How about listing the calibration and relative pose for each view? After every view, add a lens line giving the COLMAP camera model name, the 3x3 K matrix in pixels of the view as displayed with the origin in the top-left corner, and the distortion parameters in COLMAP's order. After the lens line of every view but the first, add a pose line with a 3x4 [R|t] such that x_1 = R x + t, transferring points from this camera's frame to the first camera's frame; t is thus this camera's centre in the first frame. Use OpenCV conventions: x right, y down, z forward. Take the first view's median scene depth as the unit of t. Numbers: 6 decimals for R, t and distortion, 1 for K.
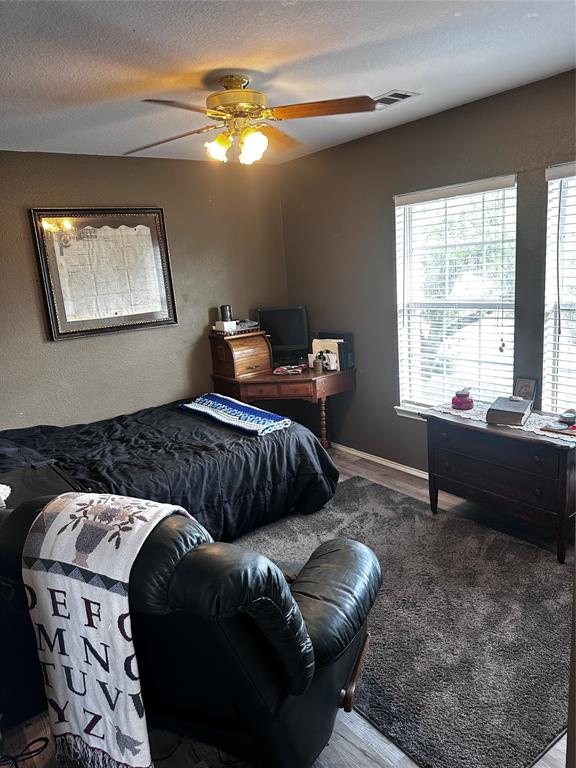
lens RADIAL K [[542.7, 0, 288.0], [0, 542.7, 384.0], [0, 0, 1]] dist [0.112626, -0.167523]
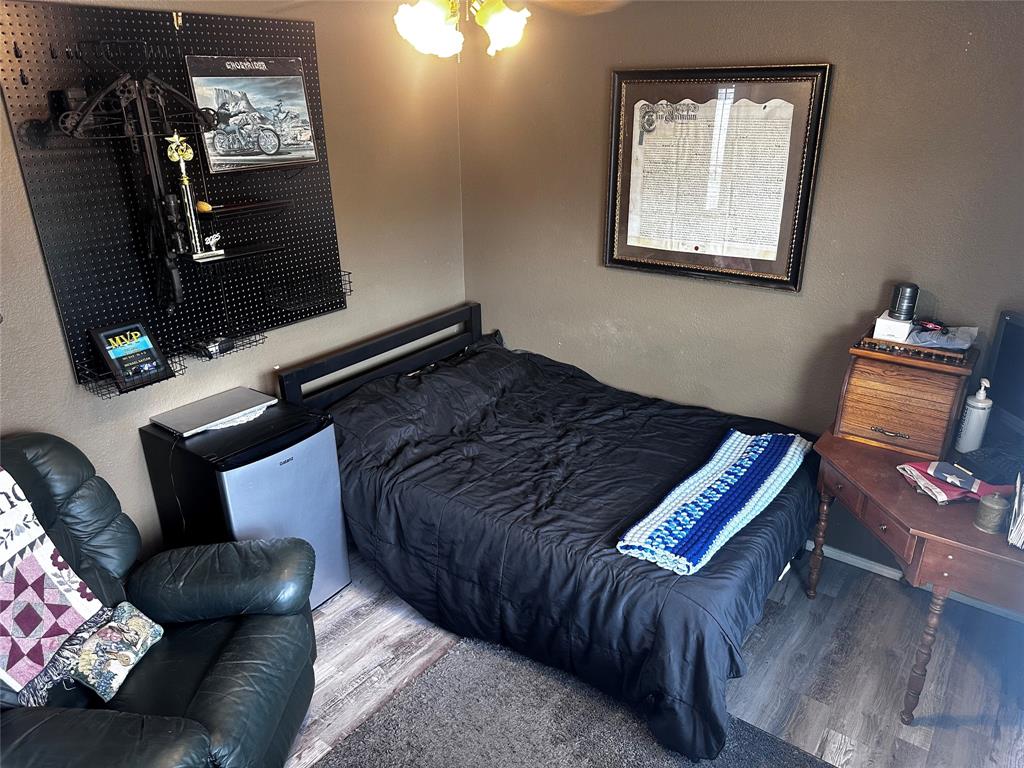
lens RADIAL K [[723.6, 0, 512.0], [0, 723.6, 384.0], [0, 0, 1]] dist [0.112626, -0.167523]
pose [[0.284590, 0.428623, -0.857491, 0.410682], [-0.220122, 0.899796, 0.376714, -0.265731], [0.933035, 0.081543, 0.350423, 0.559373]]
